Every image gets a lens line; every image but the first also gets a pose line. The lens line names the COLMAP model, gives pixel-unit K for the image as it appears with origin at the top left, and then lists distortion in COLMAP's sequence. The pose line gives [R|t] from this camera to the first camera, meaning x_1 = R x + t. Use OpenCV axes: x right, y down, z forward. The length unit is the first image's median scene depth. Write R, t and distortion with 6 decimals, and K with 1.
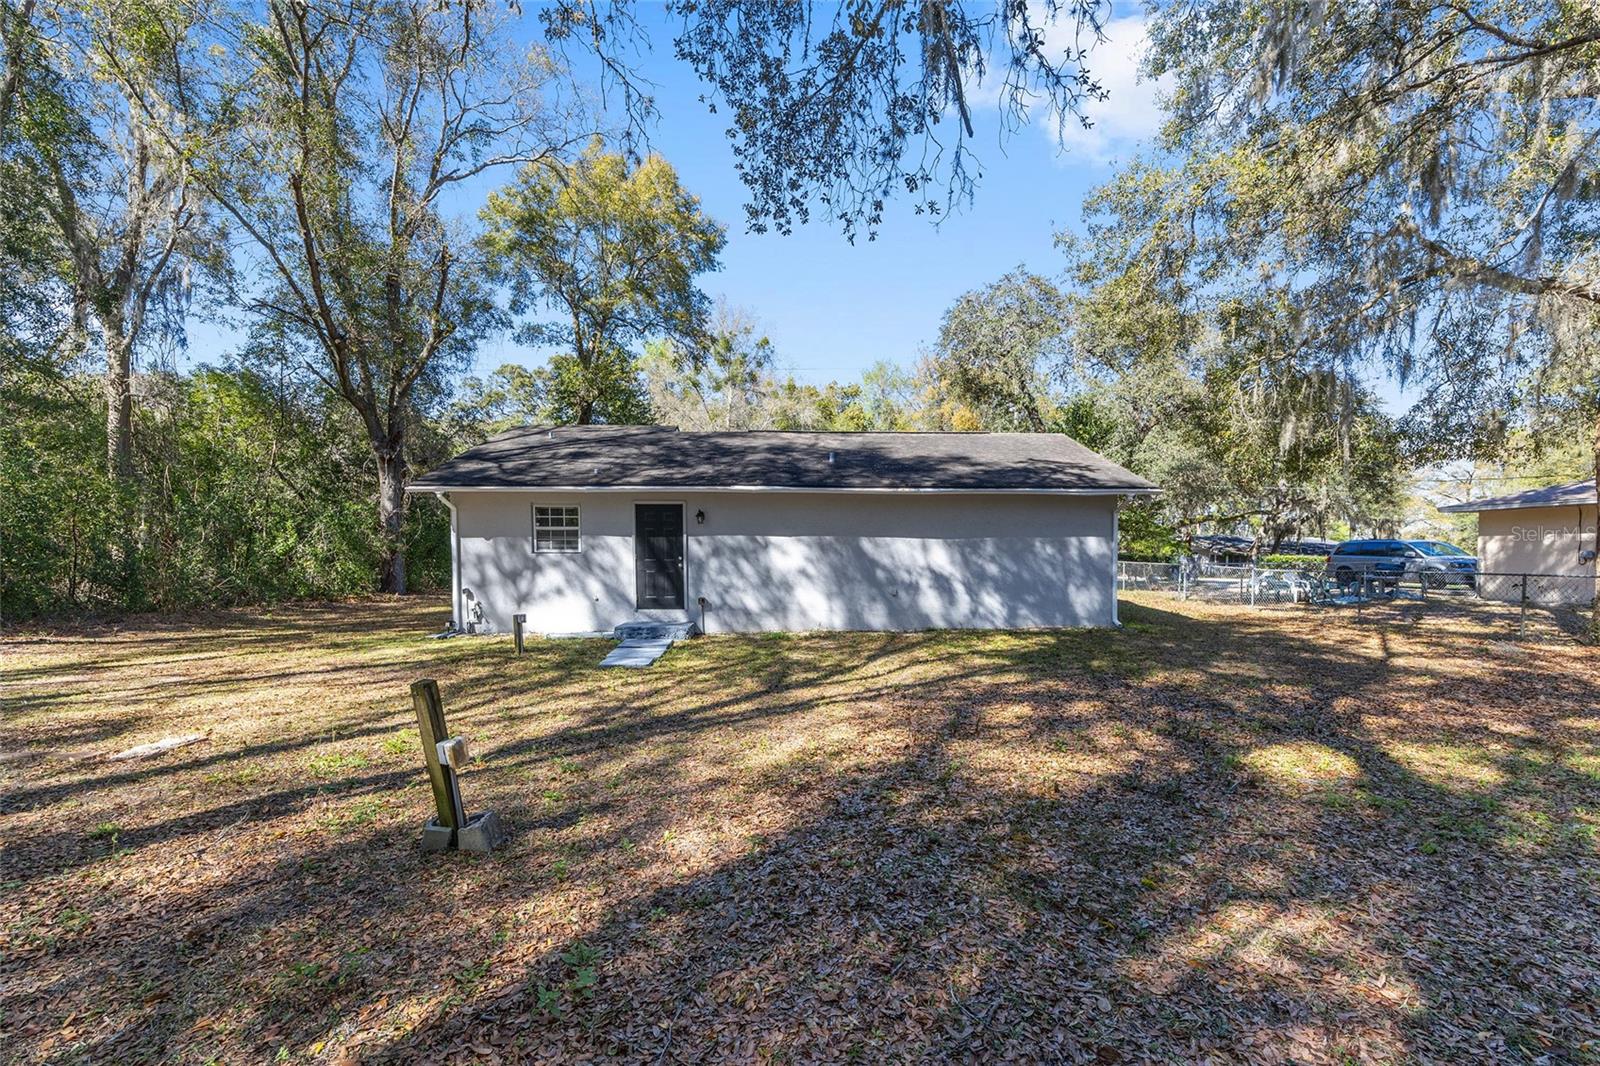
lens RADIAL K [[643.4, 0, 846.6], [0, 643.4, 558.2], [0, 0, 1]] dist [-0.000176, 0.001590]
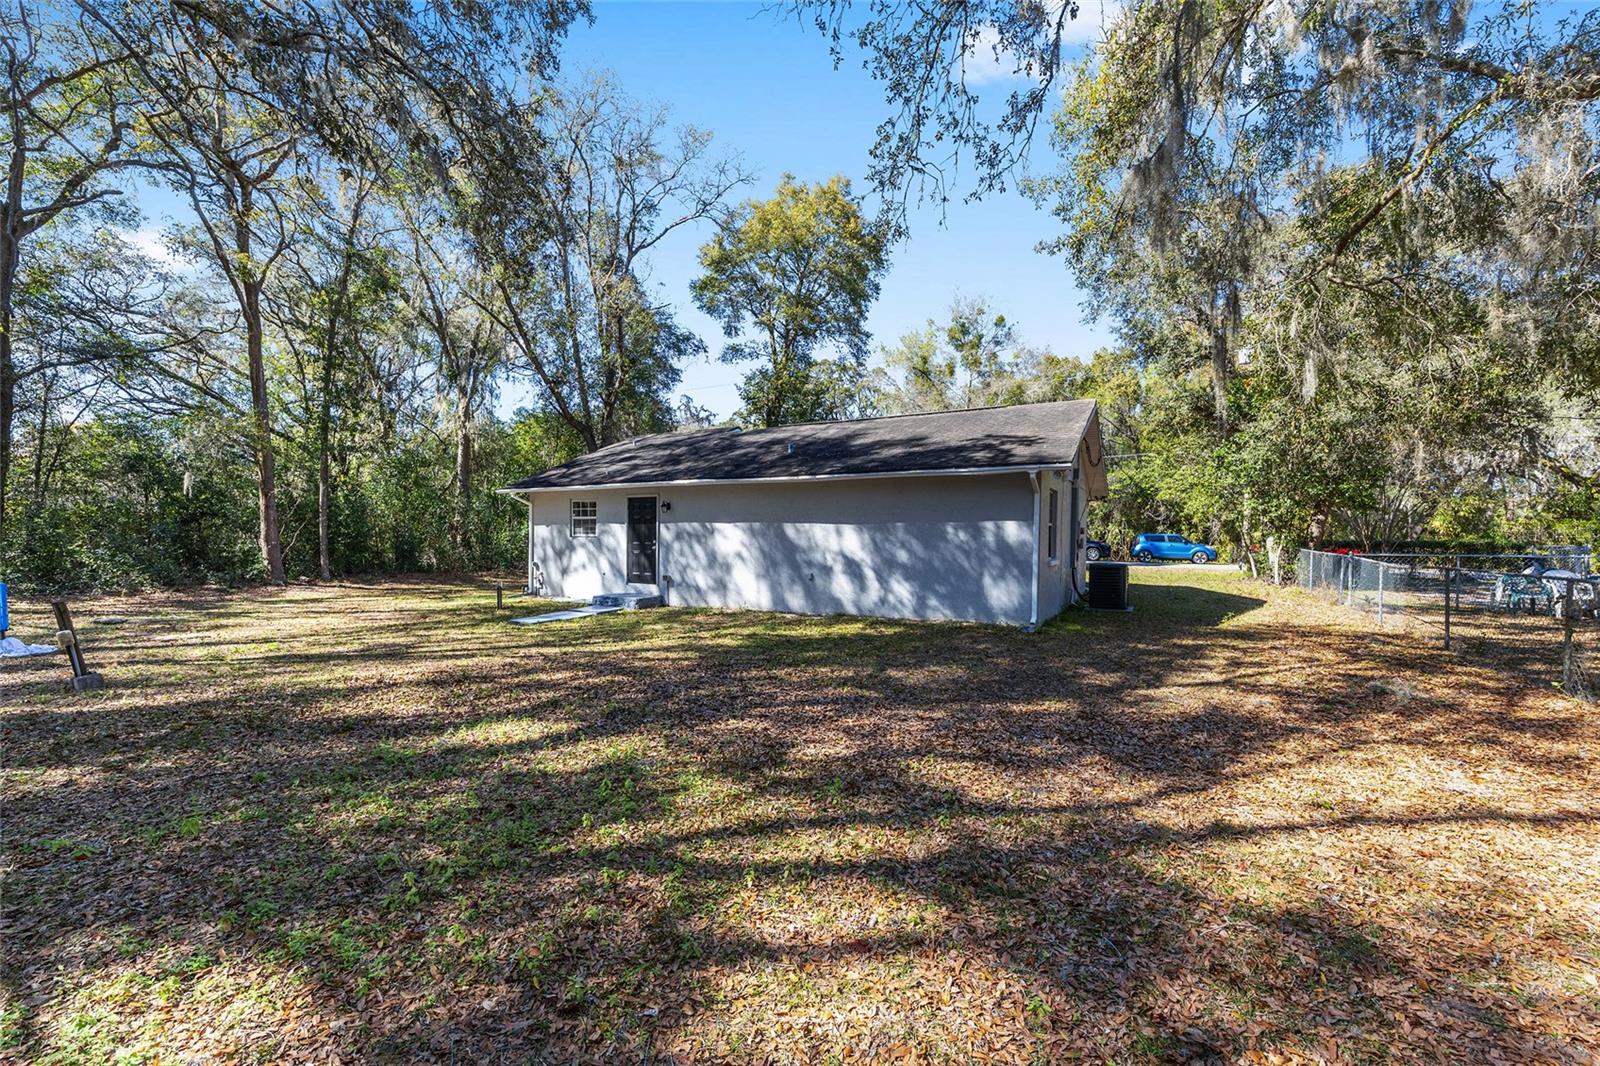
lens RADIAL K [[643.4, 0, 804.6], [0, 643.4, 532.0], [0, 0, 1]] dist [-0.000176, 0.001590]
pose [[0.864037, 0.000542, -0.503428, 0.584123], [-0.008514, 0.999872, -0.013537, -0.003734], [0.503357, 0.015983, 0.863931, 0.104473]]
